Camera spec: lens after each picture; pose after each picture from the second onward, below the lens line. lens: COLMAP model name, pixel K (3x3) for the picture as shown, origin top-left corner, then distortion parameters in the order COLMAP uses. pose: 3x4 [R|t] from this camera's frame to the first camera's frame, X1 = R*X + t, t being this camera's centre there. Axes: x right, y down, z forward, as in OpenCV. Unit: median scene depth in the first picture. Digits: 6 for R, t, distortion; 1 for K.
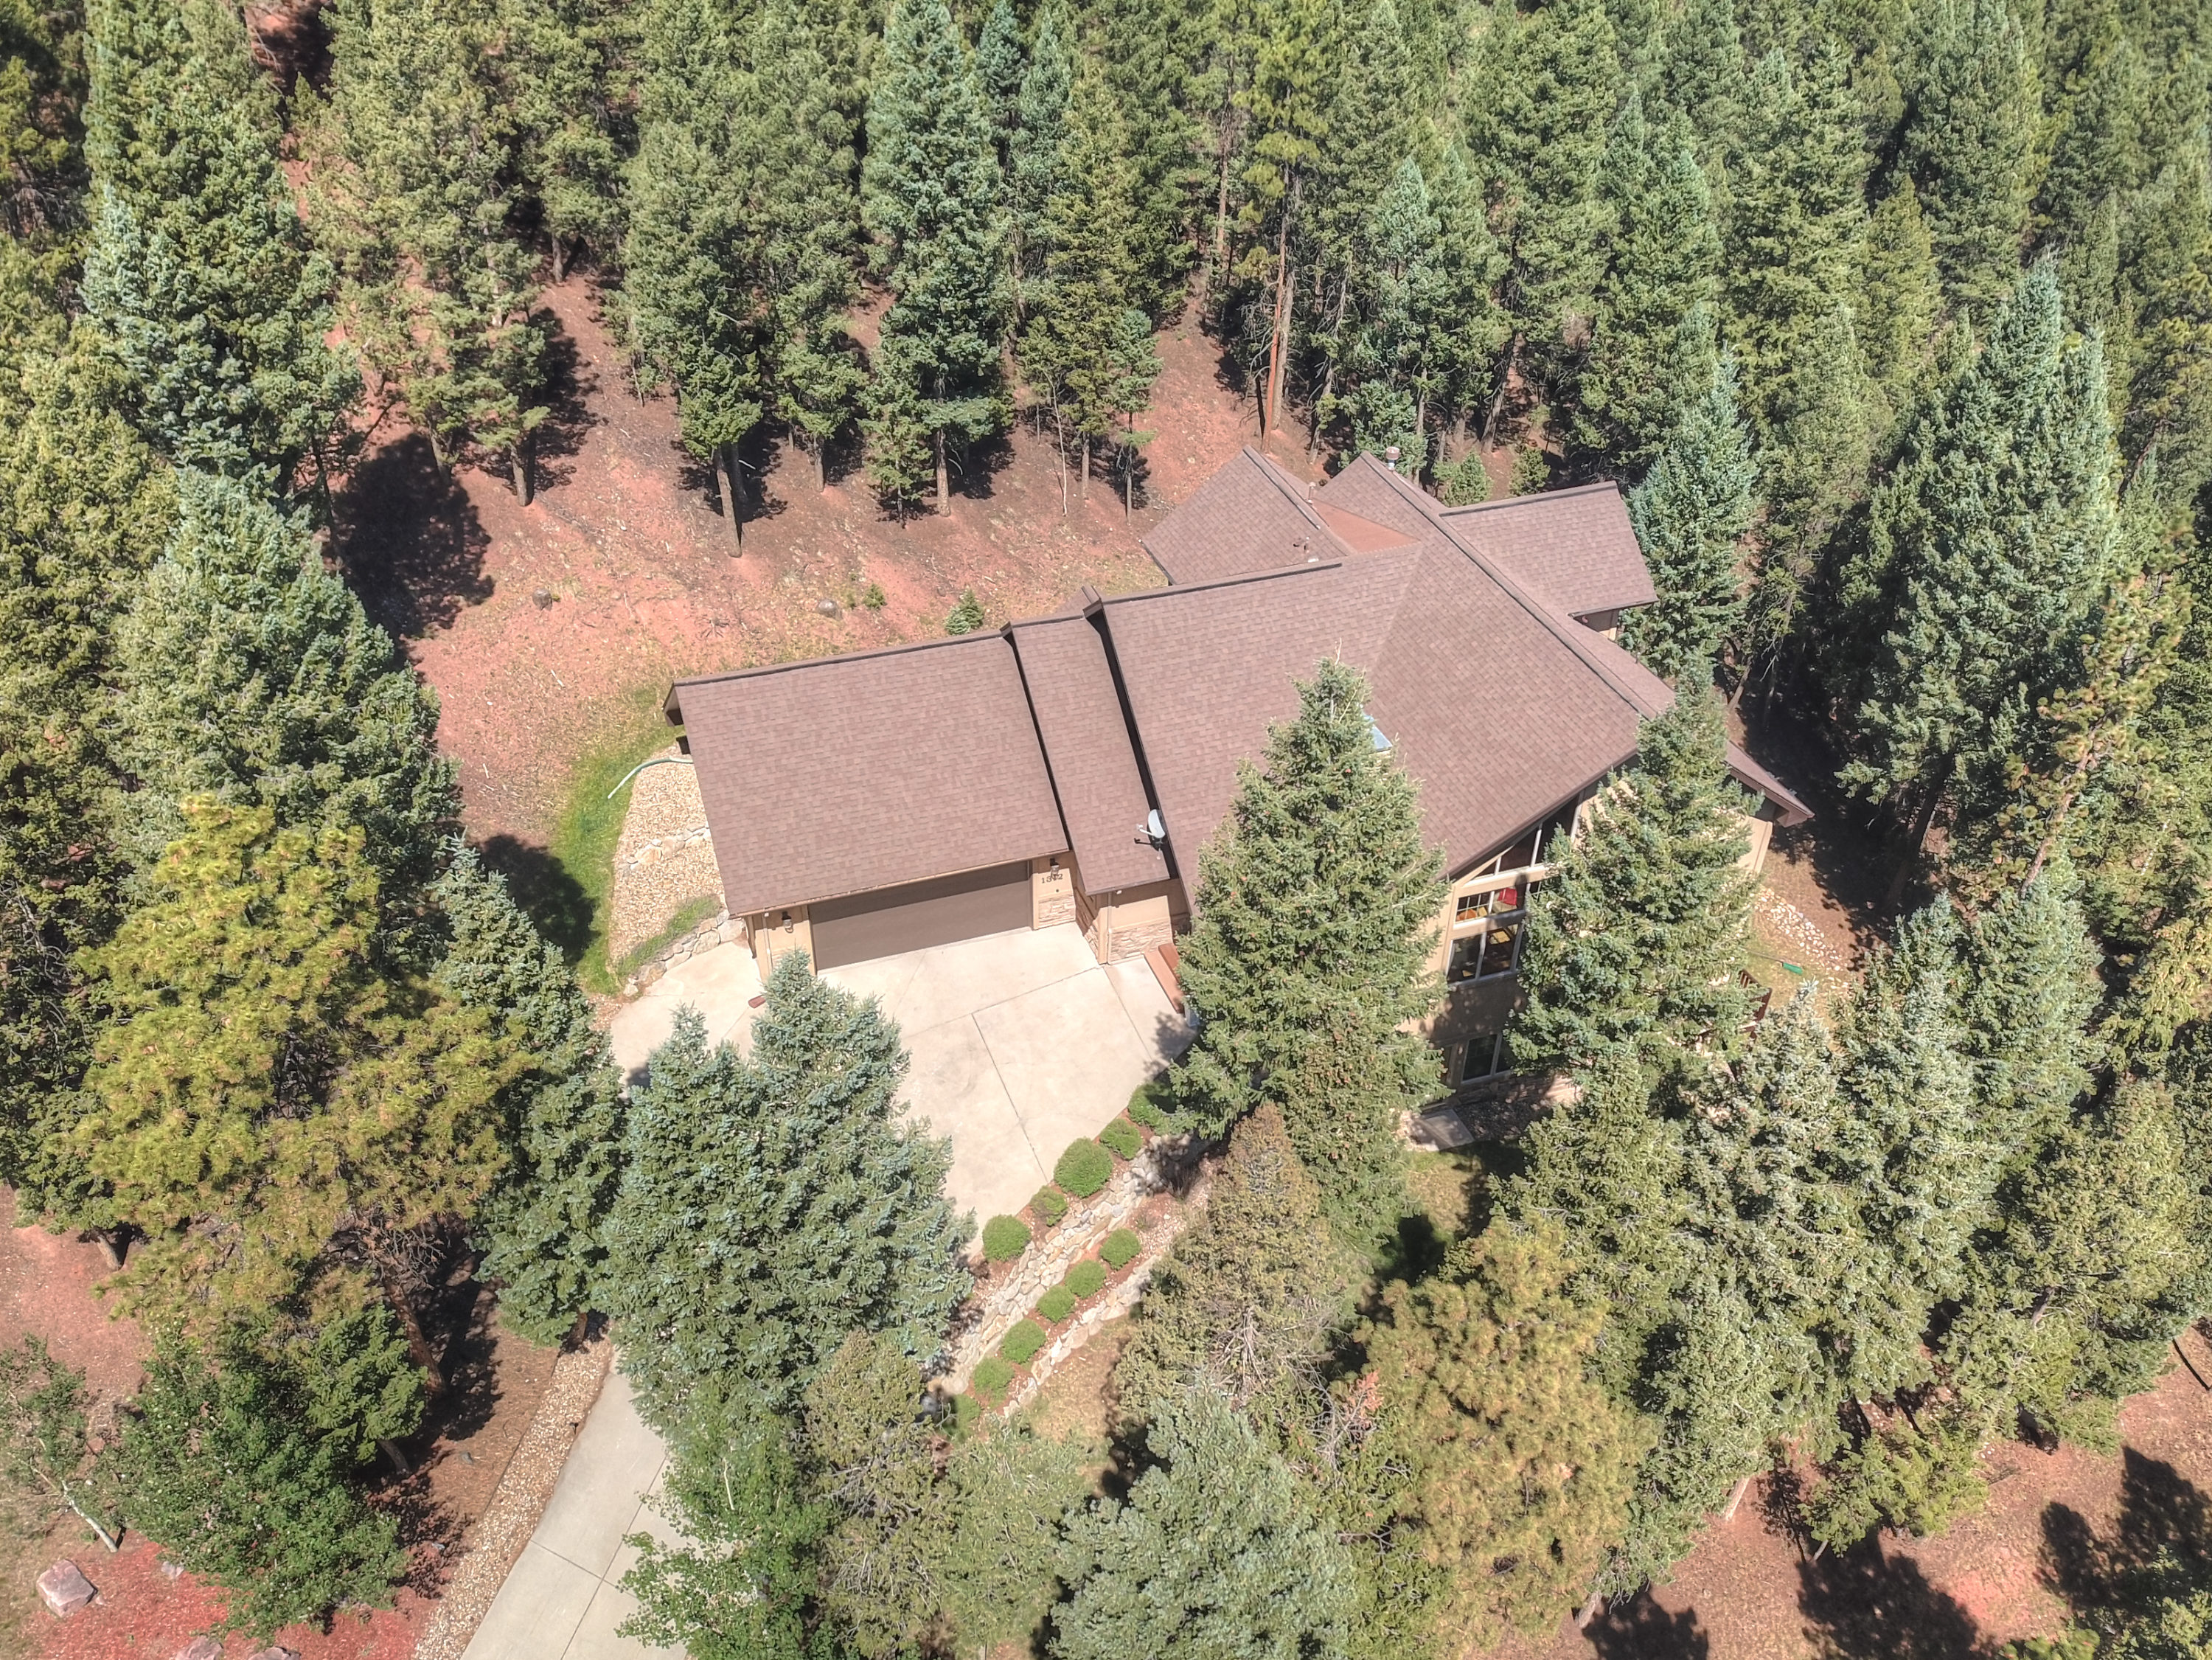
lens RADIAL K [[1701.0, 0, 1105.0], [0, 1701.0, 840.3], [0, 0, 1]] dist [0.018178, -0.004454]
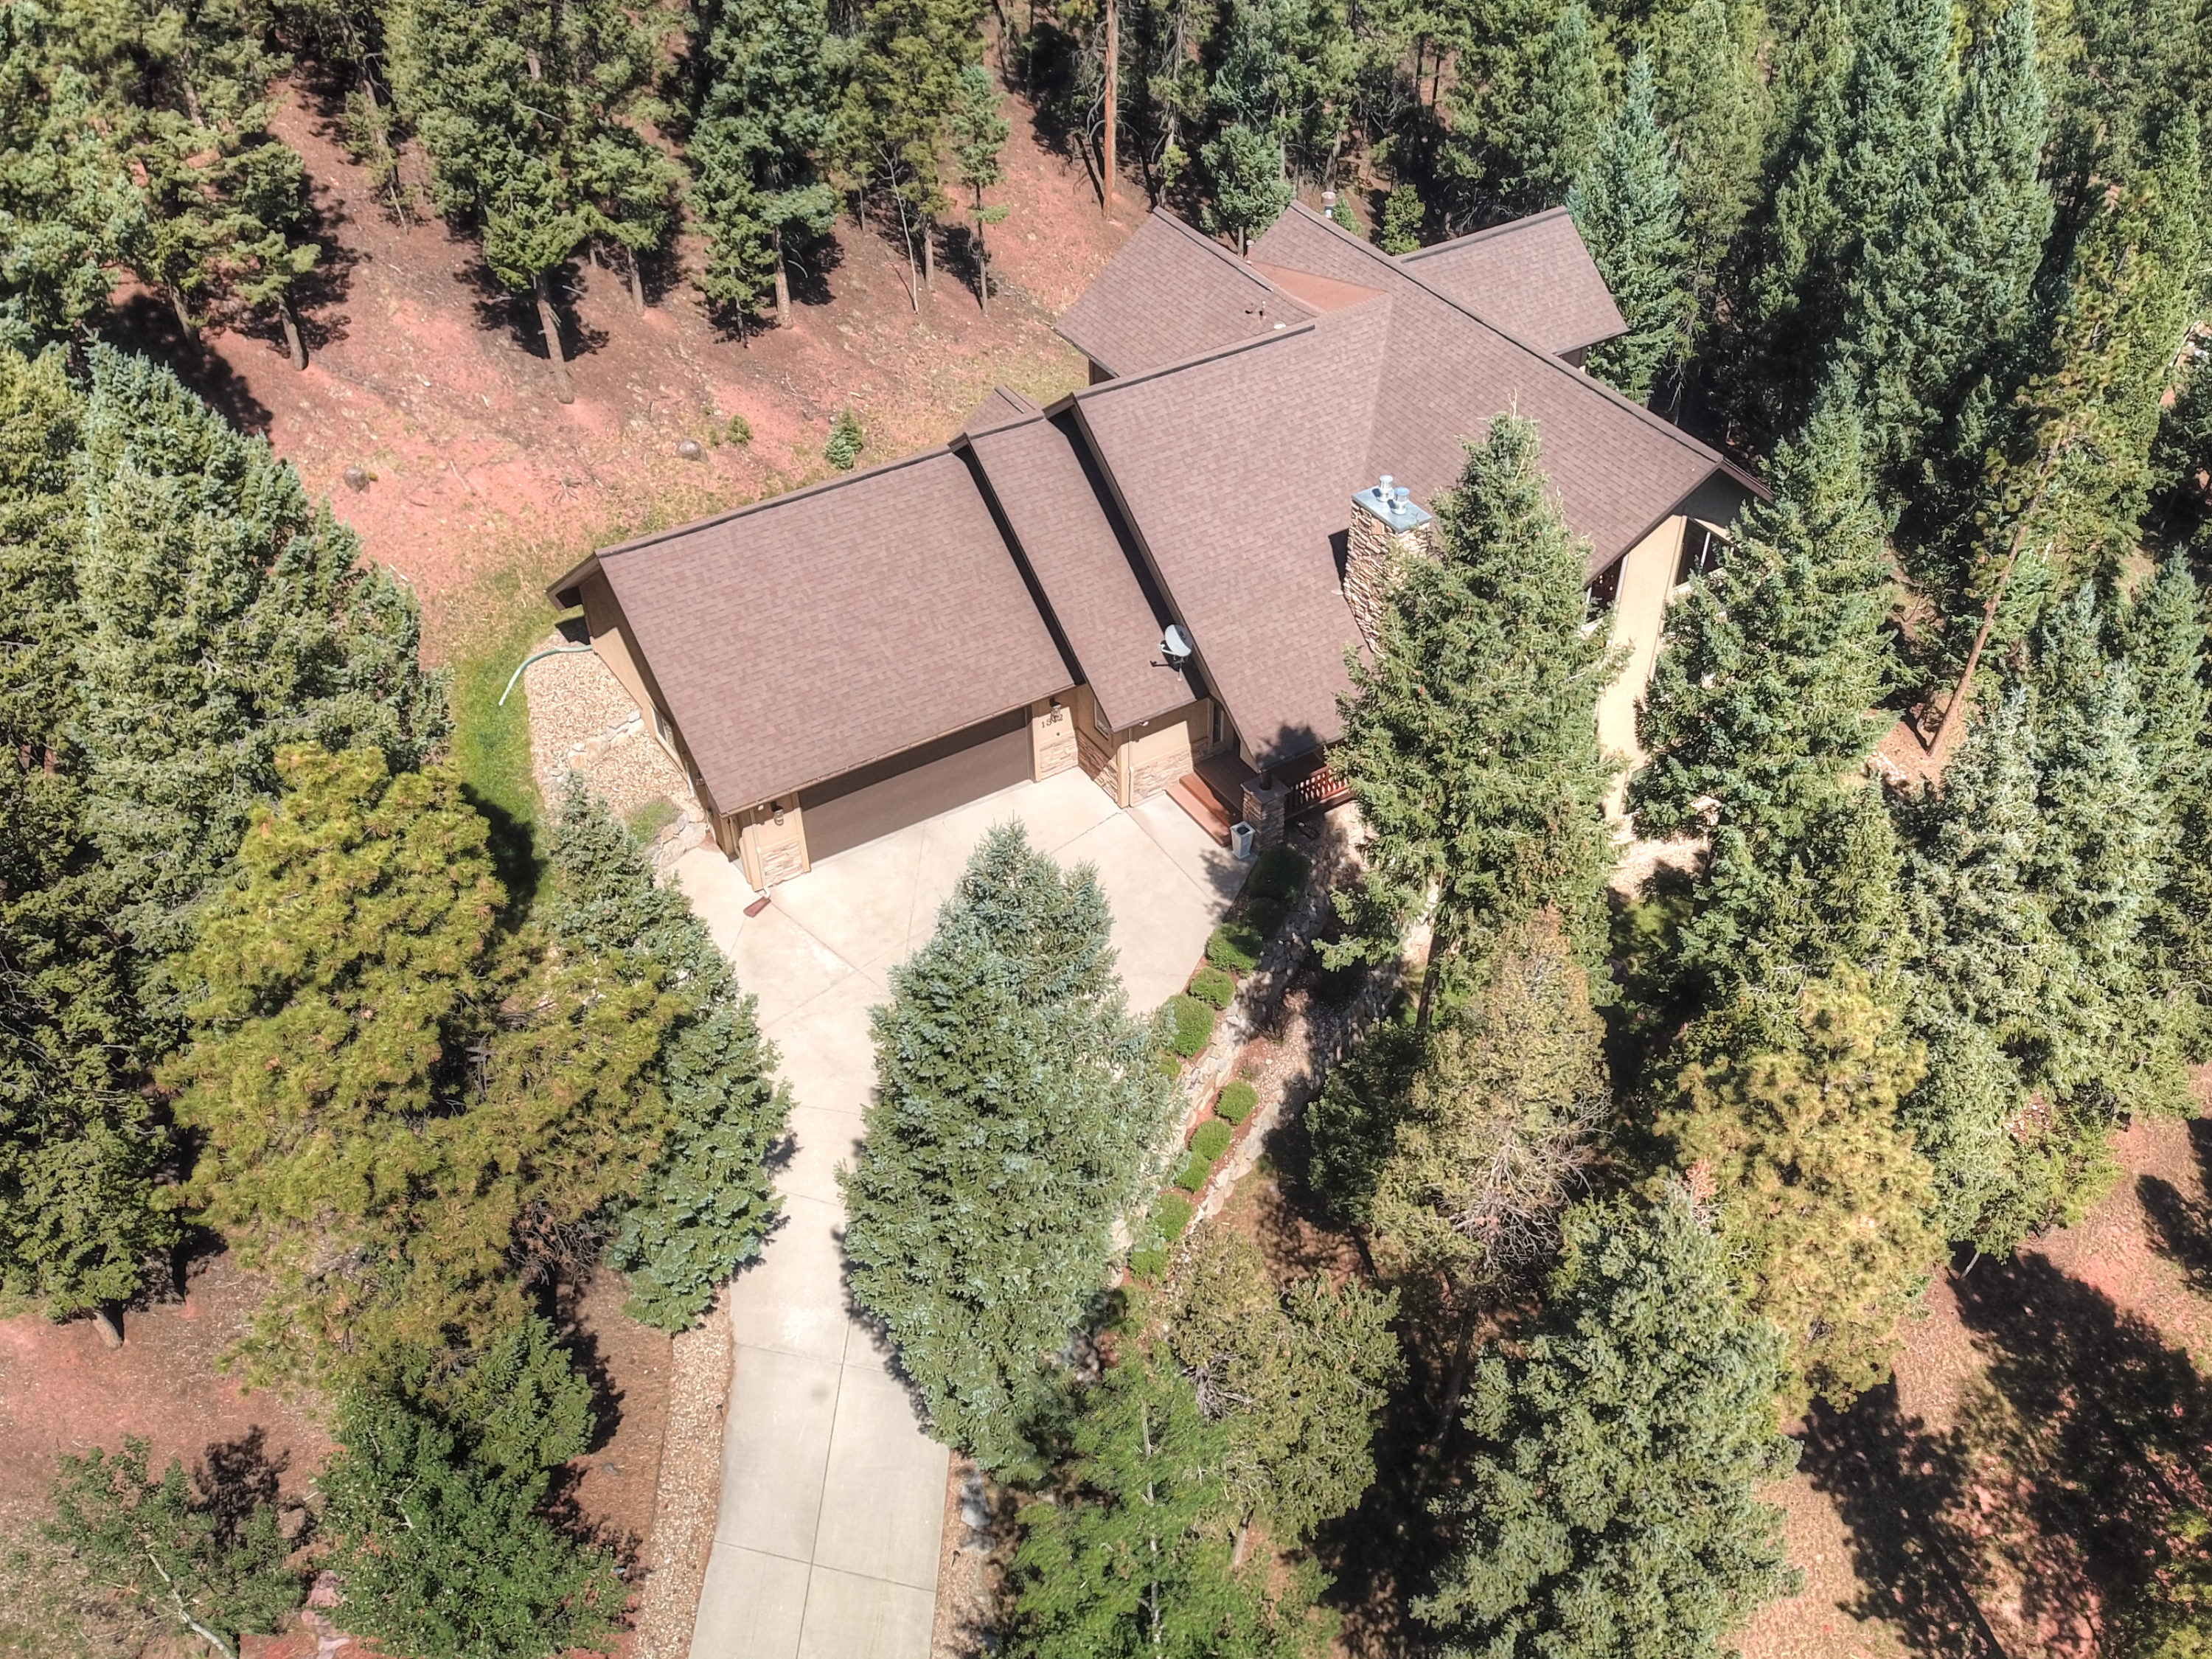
lens RADIAL K [[1883.0, 0, 1106.0], [0, 1883.0, 829.5], [0, 0, 1]] dist [-0.019905, 0.065753]
pose [[0.970312, -0.158596, 0.182597, -0.170995], [0.143603, 0.985286, 0.092678, -0.007151], [-0.194609, -0.063705, 0.978810, 0.027015]]
